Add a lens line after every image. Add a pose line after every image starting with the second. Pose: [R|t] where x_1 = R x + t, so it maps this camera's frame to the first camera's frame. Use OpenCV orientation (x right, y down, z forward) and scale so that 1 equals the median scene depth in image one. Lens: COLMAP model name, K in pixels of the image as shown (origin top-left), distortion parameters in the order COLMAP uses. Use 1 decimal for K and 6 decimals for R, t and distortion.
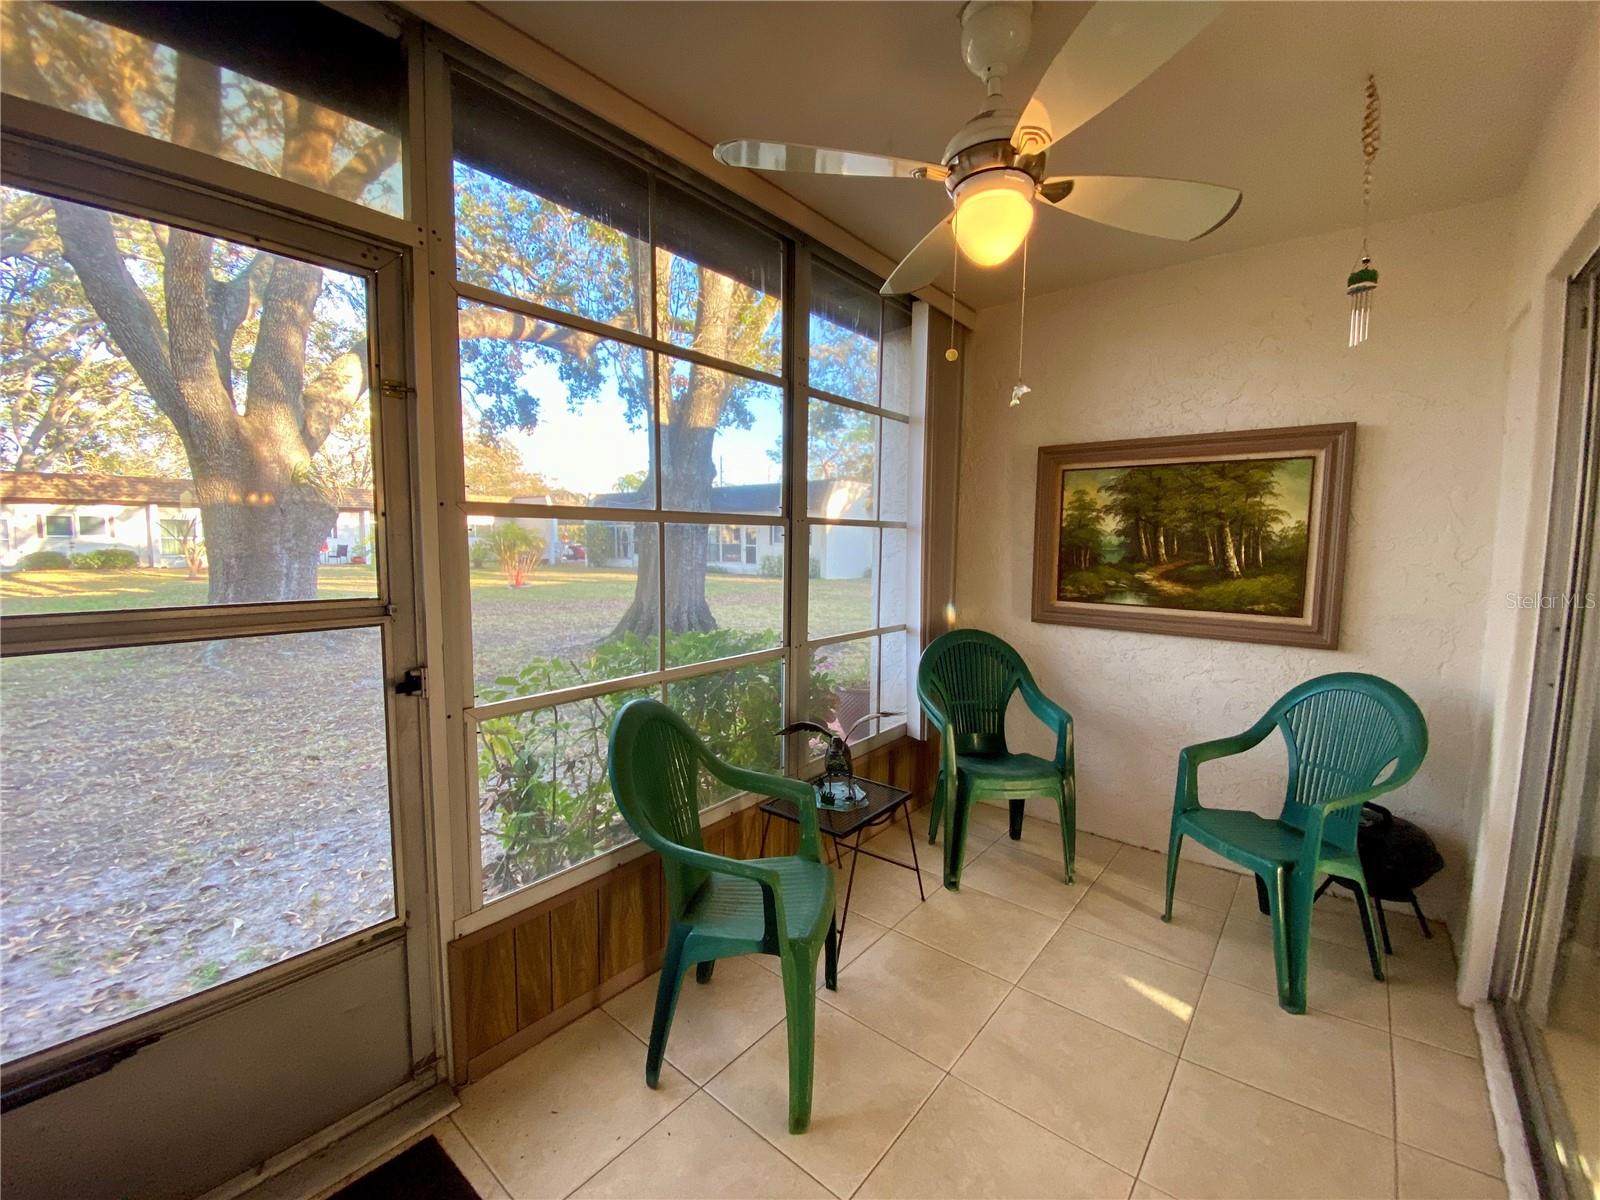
lens RADIAL K [[654.3, 0, 789.0], [0, 654.3, 596.5], [0, 0, 1]] dist [-0.001430, -0.007411]
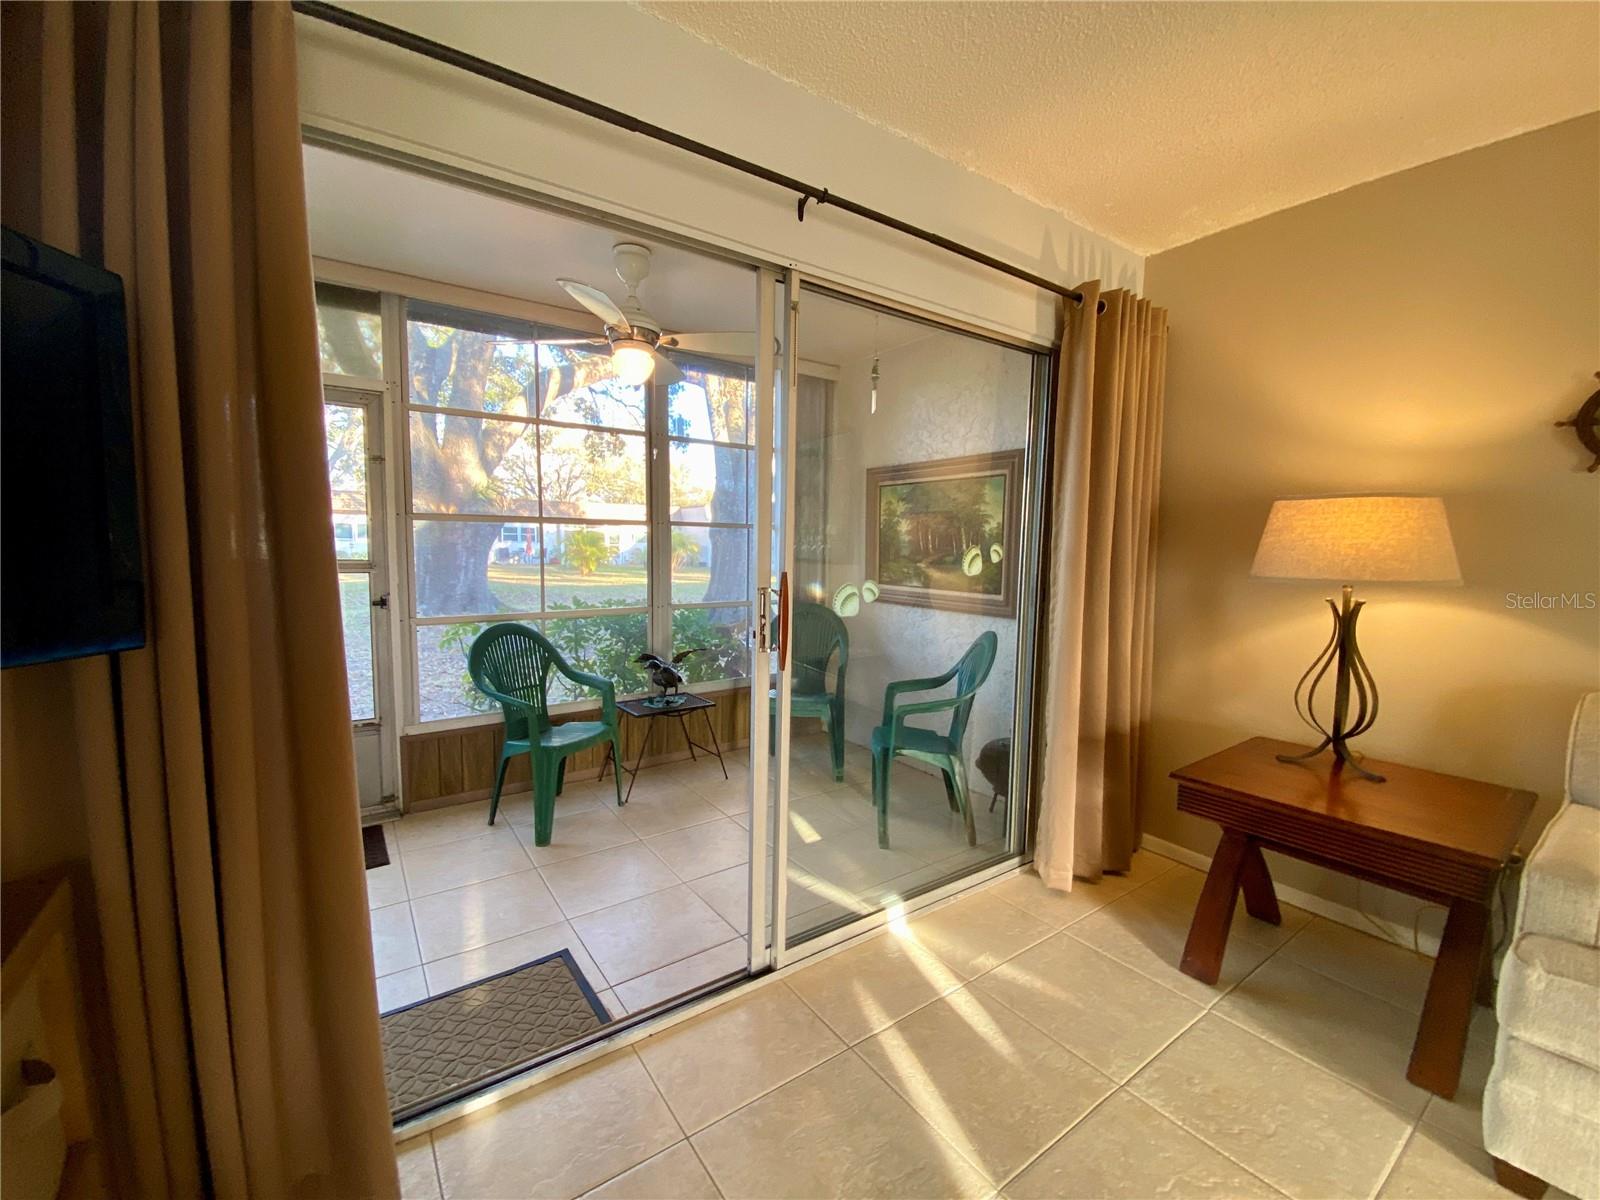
lens RADIAL K [[654.3, 0, 795.4], [0, 654.3, 596.4], [0, 0, 1]] dist [-0.001430, -0.007411]
pose [[0.968420, 0.026171, -0.247945, 0.613117], [-0.028953, 0.999552, -0.007582, 0.049066], [0.247636, 0.014522, 0.968744, -0.343098]]
